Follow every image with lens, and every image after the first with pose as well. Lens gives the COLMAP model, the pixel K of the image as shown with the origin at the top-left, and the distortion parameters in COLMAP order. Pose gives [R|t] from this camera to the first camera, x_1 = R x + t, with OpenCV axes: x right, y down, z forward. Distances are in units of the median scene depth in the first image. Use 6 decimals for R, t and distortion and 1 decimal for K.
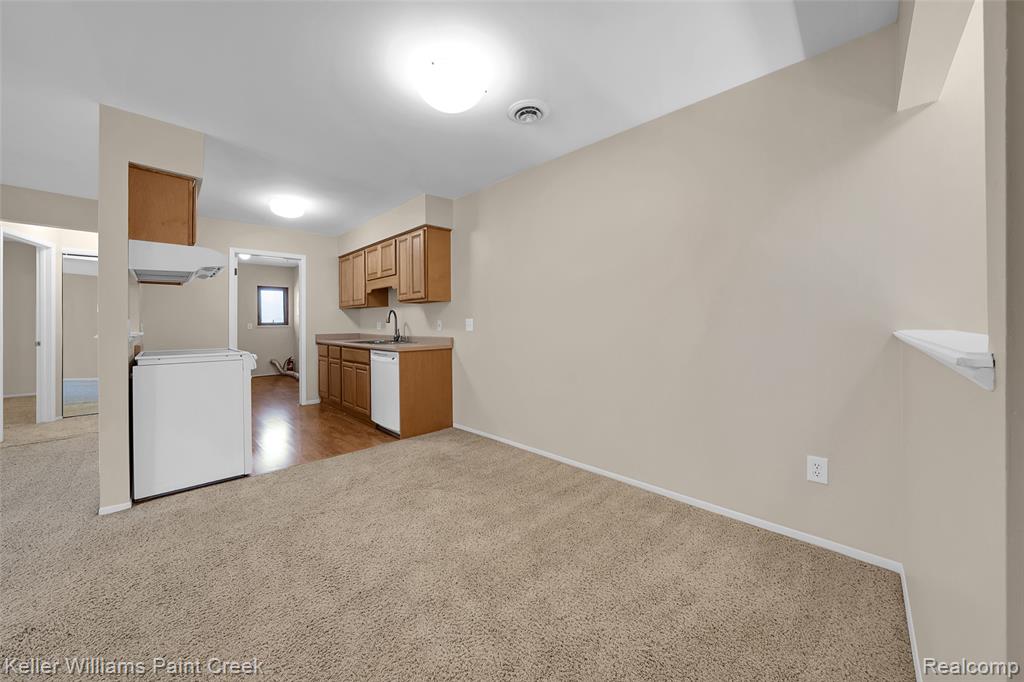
lens RADIAL K [[358.8, 0, 508.0], [0, 358.8, 329.5], [0, 0, 1]] dist [-0.019320, 0.000166]
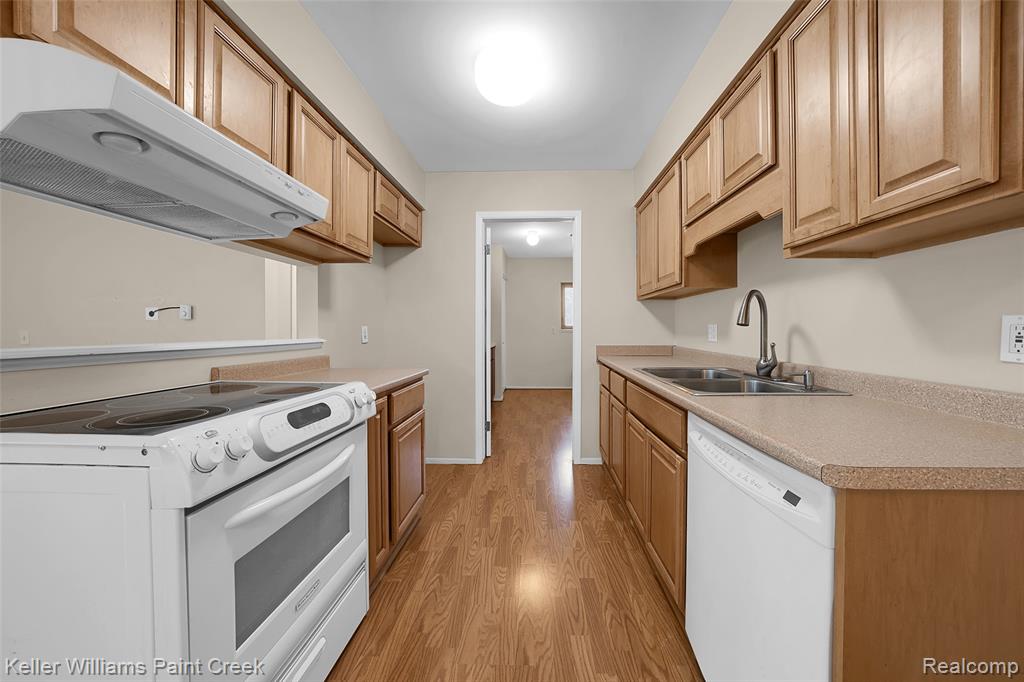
lens RADIAL K [[358.8, 0, 528.9], [0, 358.8, 331.5], [0, 0, 1]] dist [-0.019320, 0.000166]
pose [[0.686602, 0.009665, -0.726970, -0.240635], [-0.011832, 0.999928, 0.002119, -0.012107], [0.726938, 0.007147, 0.686666, 0.650616]]
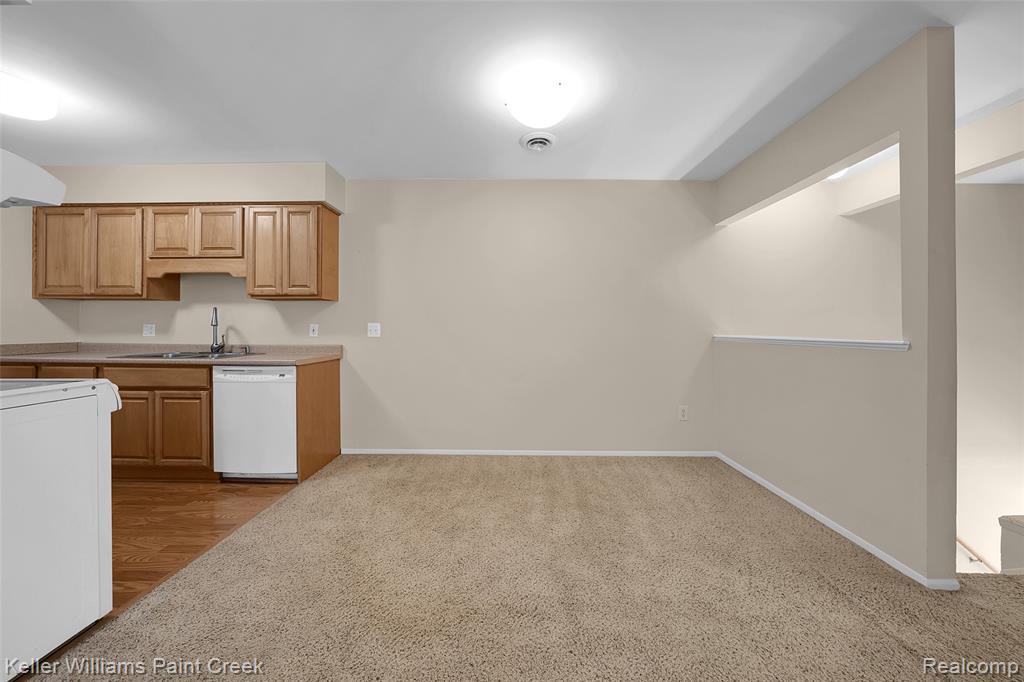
lens RADIAL K [[358.8, 0, 506.3], [0, 358.8, 332.1], [0, 0, 1]] dist [-0.019320, 0.000166]
pose [[0.712010, 0.003469, 0.702161, -0.437282], [0.002534, 0.999969, -0.007509, -0.000211], [-0.702165, 0.007126, 0.711979, 0.144451]]
